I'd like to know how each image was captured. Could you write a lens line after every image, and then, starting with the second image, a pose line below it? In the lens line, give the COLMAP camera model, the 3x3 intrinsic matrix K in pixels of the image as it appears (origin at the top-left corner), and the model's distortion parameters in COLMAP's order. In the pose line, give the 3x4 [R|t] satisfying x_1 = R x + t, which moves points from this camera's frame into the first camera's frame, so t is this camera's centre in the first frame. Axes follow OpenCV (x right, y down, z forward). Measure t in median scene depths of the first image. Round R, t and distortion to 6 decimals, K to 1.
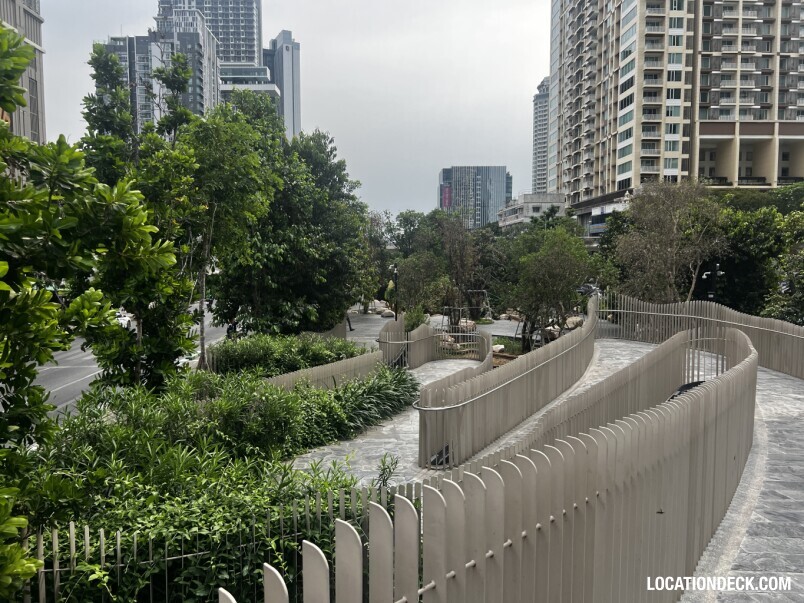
lens RADIAL K [[607.4, 0, 398.6], [0, 607.4, 304.9], [0, 0, 1]] dist [0.058000, -0.070463]
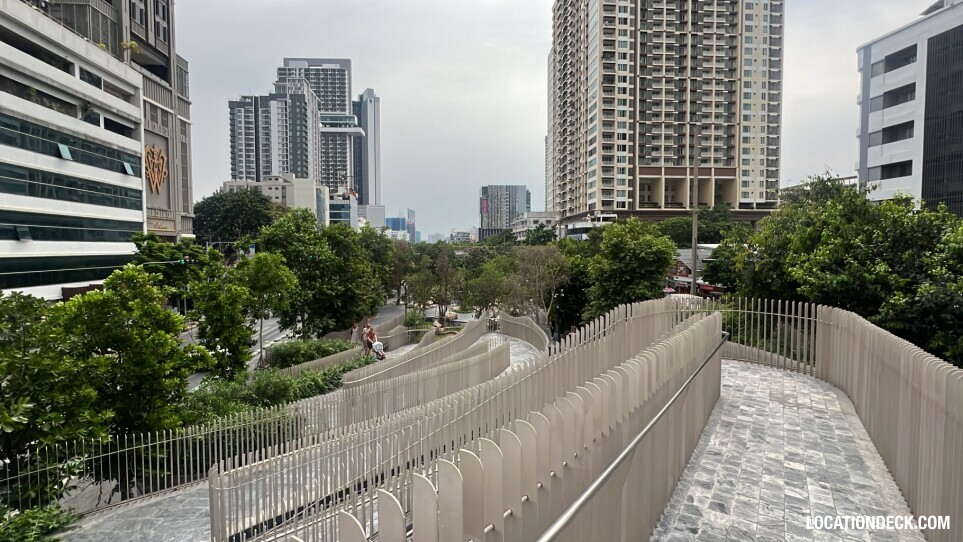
lens RADIAL K [[443.8, 0, 481.2], [0, 443.8, 268.2], [0, 0, 1]] dist [-0.006682, 0.001912]
pose [[0.998256, -0.004262, 0.058876, 0.035766], [0.006009, 0.999546, -0.029524, -0.017211], [-0.058724, 0.029826, 0.997829, -0.061202]]
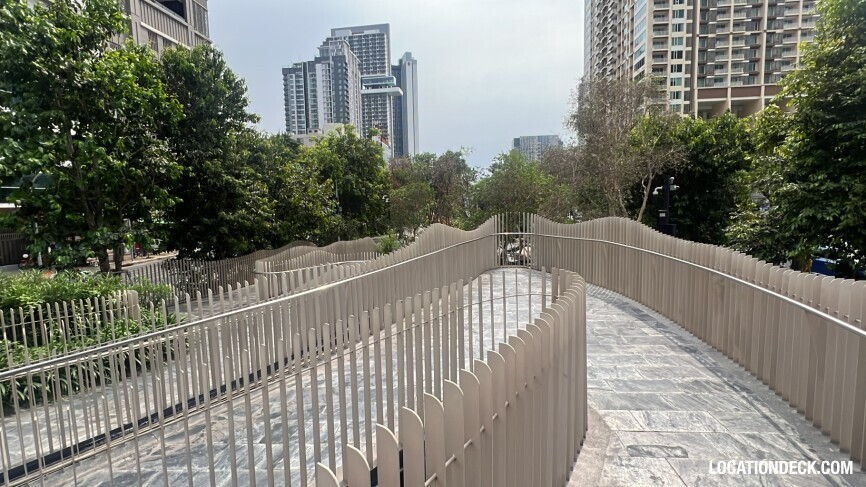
lens RADIAL K [[399.1, 0, 431.5], [0, 399.1, 240.7], [0, 0, 1]] dist [-0.006682, 0.001912]
pose [[0.989427, -0.007794, -0.144820, 0.049898], [0.010833, 0.999737, 0.020209, 0.001113], [0.144625, -0.021564, 0.989252, 0.074979]]
